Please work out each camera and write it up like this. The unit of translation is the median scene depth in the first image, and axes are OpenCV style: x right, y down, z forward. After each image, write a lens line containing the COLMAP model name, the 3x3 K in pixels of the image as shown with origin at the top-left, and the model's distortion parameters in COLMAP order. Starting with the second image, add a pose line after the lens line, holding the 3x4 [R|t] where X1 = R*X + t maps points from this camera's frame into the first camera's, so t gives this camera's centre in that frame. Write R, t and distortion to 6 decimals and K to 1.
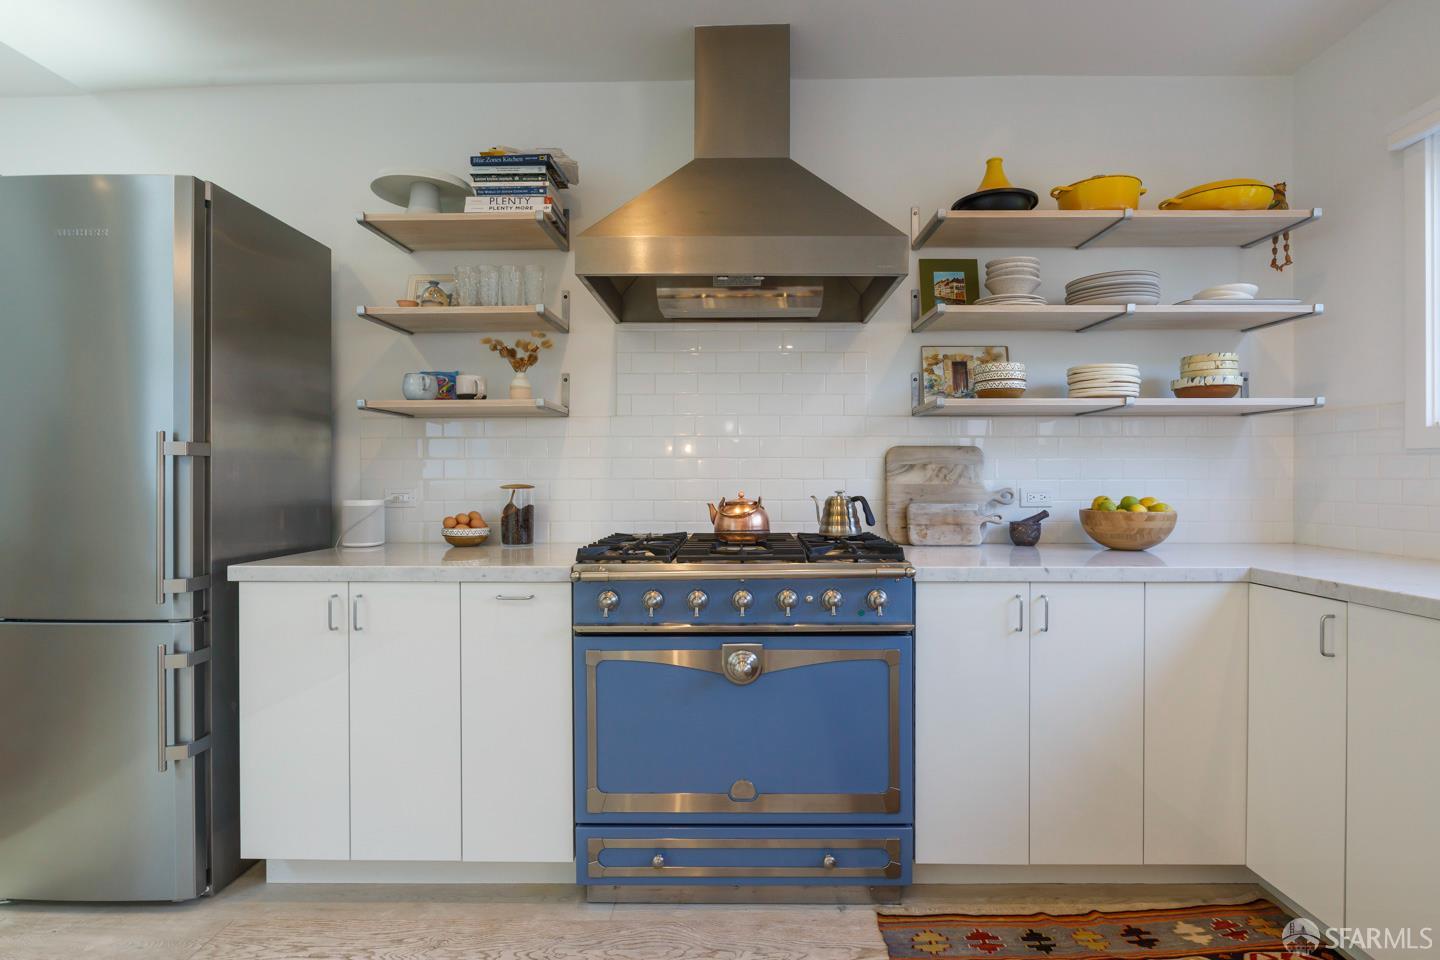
lens RADIAL K [[676.8, 0, 733.3], [0, 676.8, 481.4], [0, 0, 1]] dist [-0.008006, -0.000241]
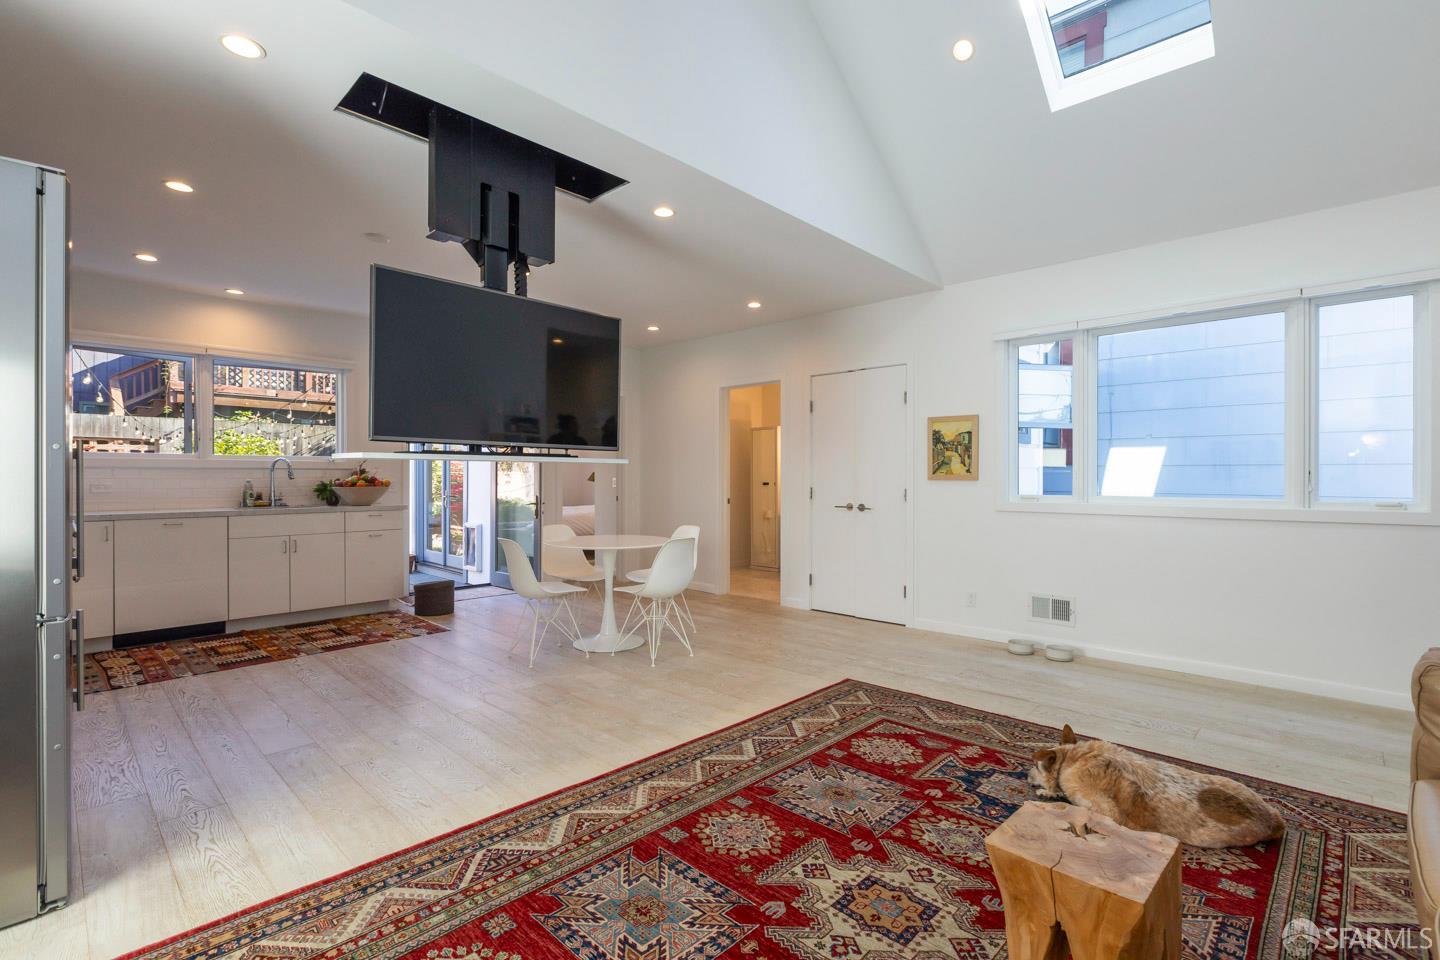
lens RADIAL K [[656.0, 0, 741.8], [0, 656.0, 479.7], [0, 0, 1]] dist [-0.007351, -0.000268]
pose [[-0.742484, -0.000426, 0.669864, -2.095034], [0.003482, 0.999984, 0.004495, -0.002264], [-0.669855, 0.005670, -0.742470, 0.872961]]
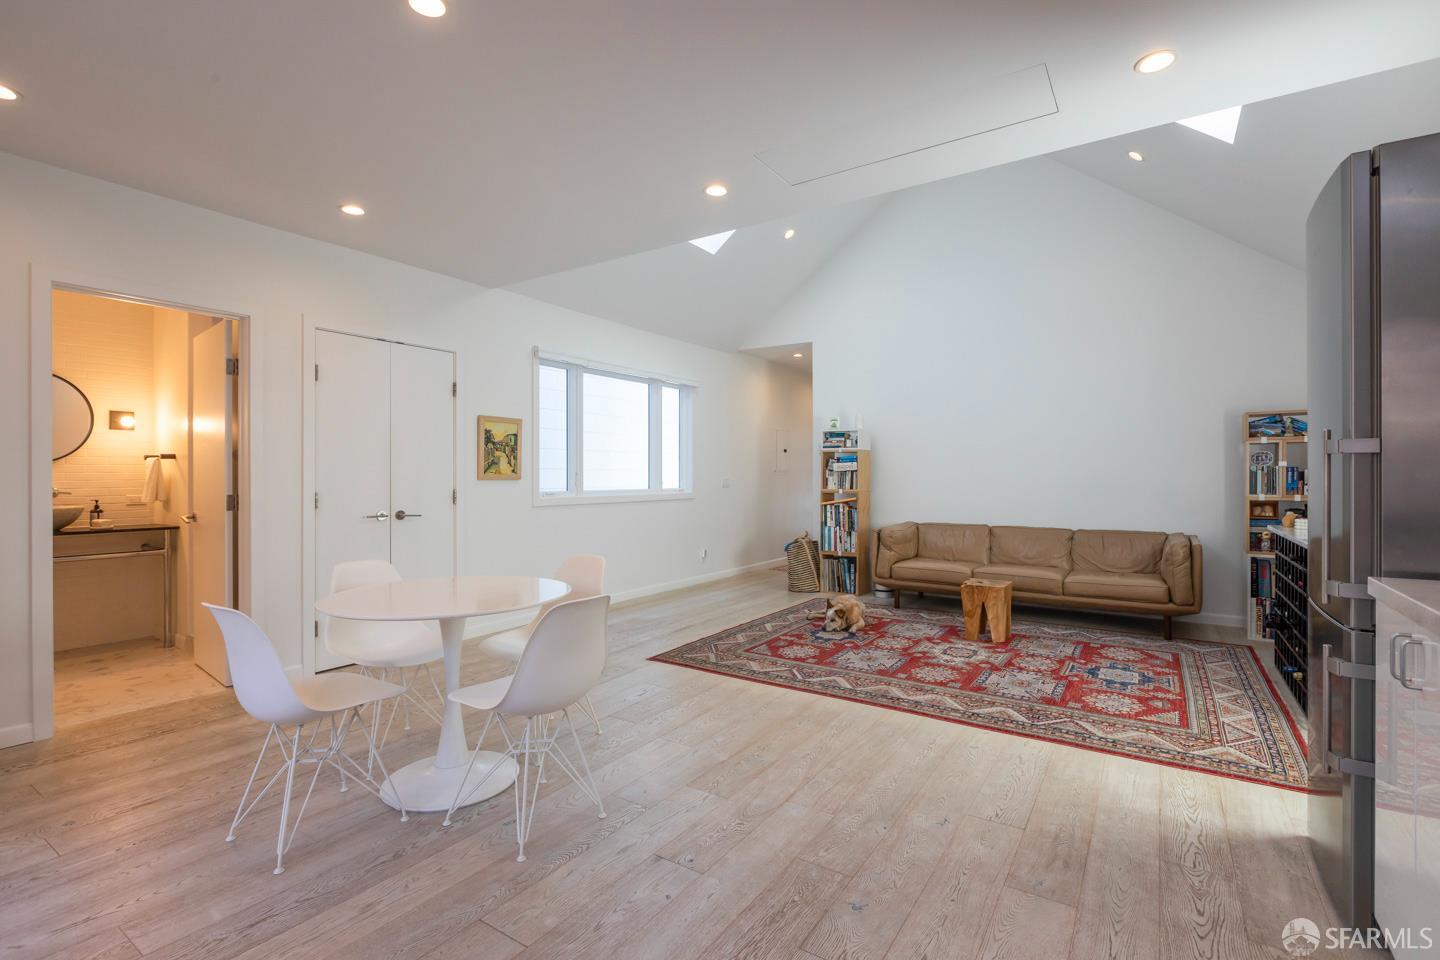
lens RADIAL K [[656.0, 0, 731.0], [0, 656.0, 476.1], [0, 0, 1]] dist [-0.007351, -0.000268]
pose [[-0.531813, 0.004096, -0.846852, 0.349513], [0.001202, 0.999991, 0.004082, -0.009822], [0.846861, 0.001153, -0.531813, 0.623810]]
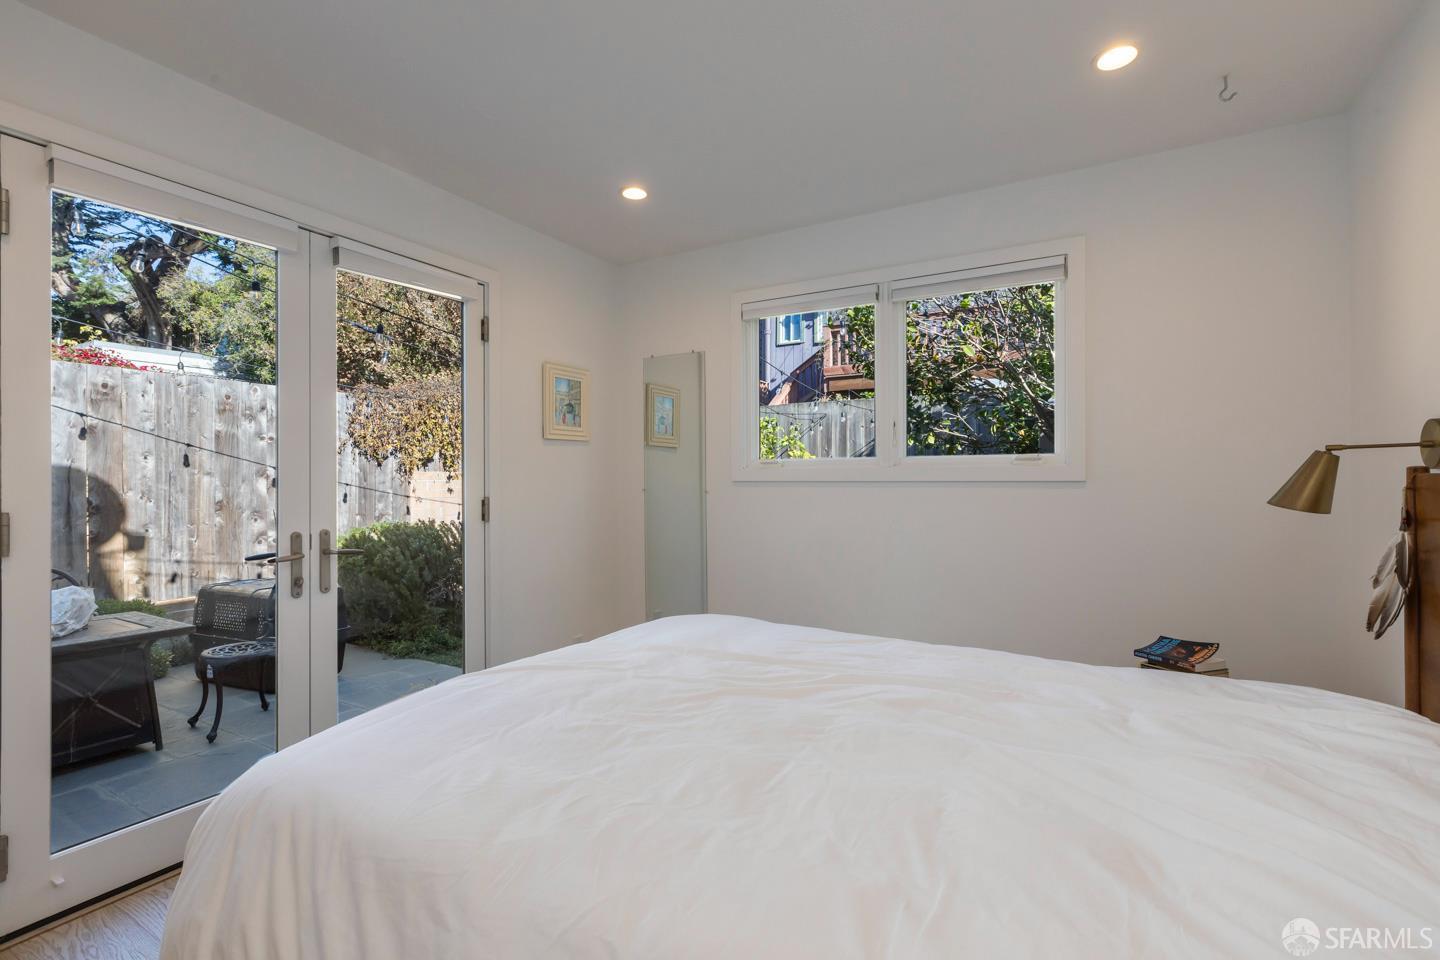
lens RADIAL K [[646.3, 0, 724.2], [0, 646.3, 478.7], [0, 0, 1]] dist [-0.002294, -0.000799]
pose [[0.489634, 0.002725, 0.871924, 1.073517], [0.003463, 0.999981, -0.005069, -0.011683], [-0.871921, 0.005501, 0.489615, -1.853308]]
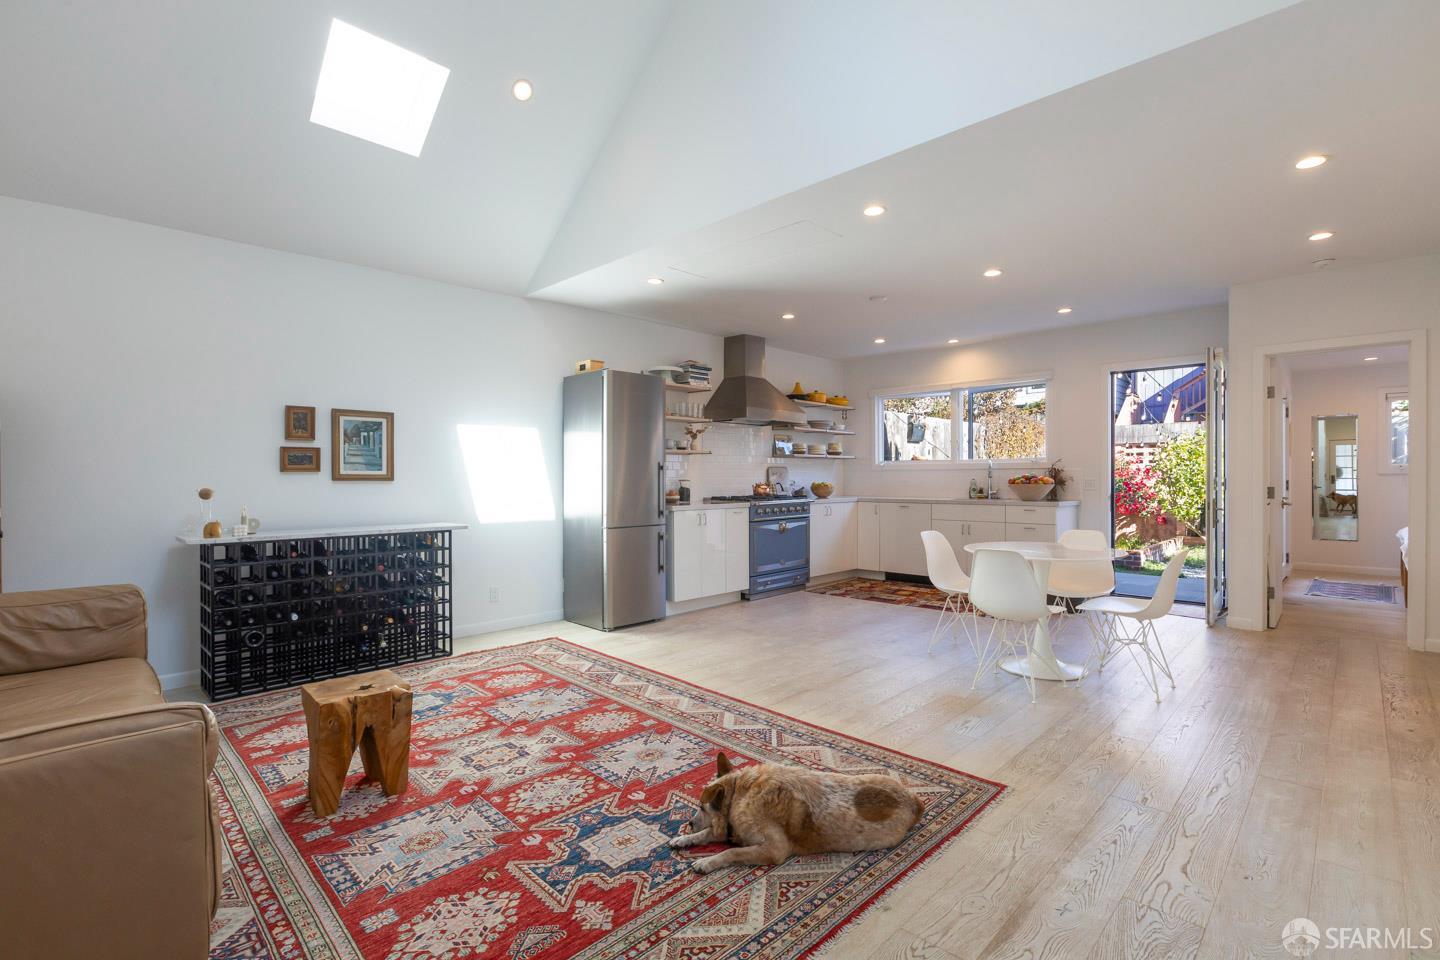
lens RADIAL K [[656.0, 0, 728.1], [0, 656.0, 479.3], [0, 0, 1]] dist [-0.007351, -0.000268]
pose [[0.687990, -0.003342, 0.725713, -2.286430], [0.004024, 0.999992, 0.000790, 0.001558], [-0.725709, 0.002376, 0.687998, -1.026091]]
